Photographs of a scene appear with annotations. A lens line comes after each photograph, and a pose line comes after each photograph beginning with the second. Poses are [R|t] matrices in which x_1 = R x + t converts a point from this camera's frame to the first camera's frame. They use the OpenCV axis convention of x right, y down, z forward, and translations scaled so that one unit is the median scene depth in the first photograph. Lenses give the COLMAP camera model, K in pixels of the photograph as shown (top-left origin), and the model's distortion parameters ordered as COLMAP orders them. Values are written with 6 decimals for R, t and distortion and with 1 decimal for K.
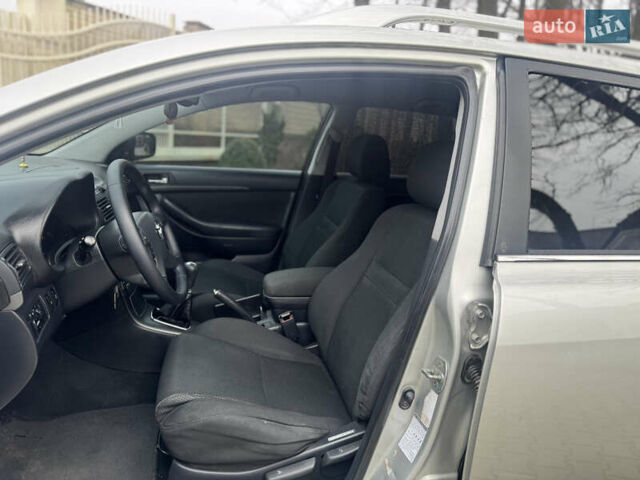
lens RADIAL K [[447.9, 0, 320.0], [0, 447.9, 240.0], [0, 0, 1]] dist [0.054736, -0.071628]
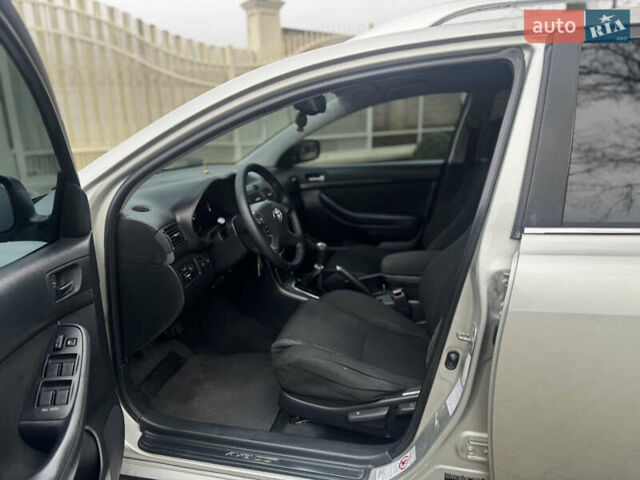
lens RADIAL K [[447.9, 0, 320.0], [0, 447.9, 240.0], [0, 0, 1]] dist [0.054736, -0.071628]
pose [[0.895800, 0.003413, -0.444445, 0.292160], [0.000040, 0.999970, 0.007760, 0.036630], [0.444458, -0.006969, 0.895773, -0.097774]]
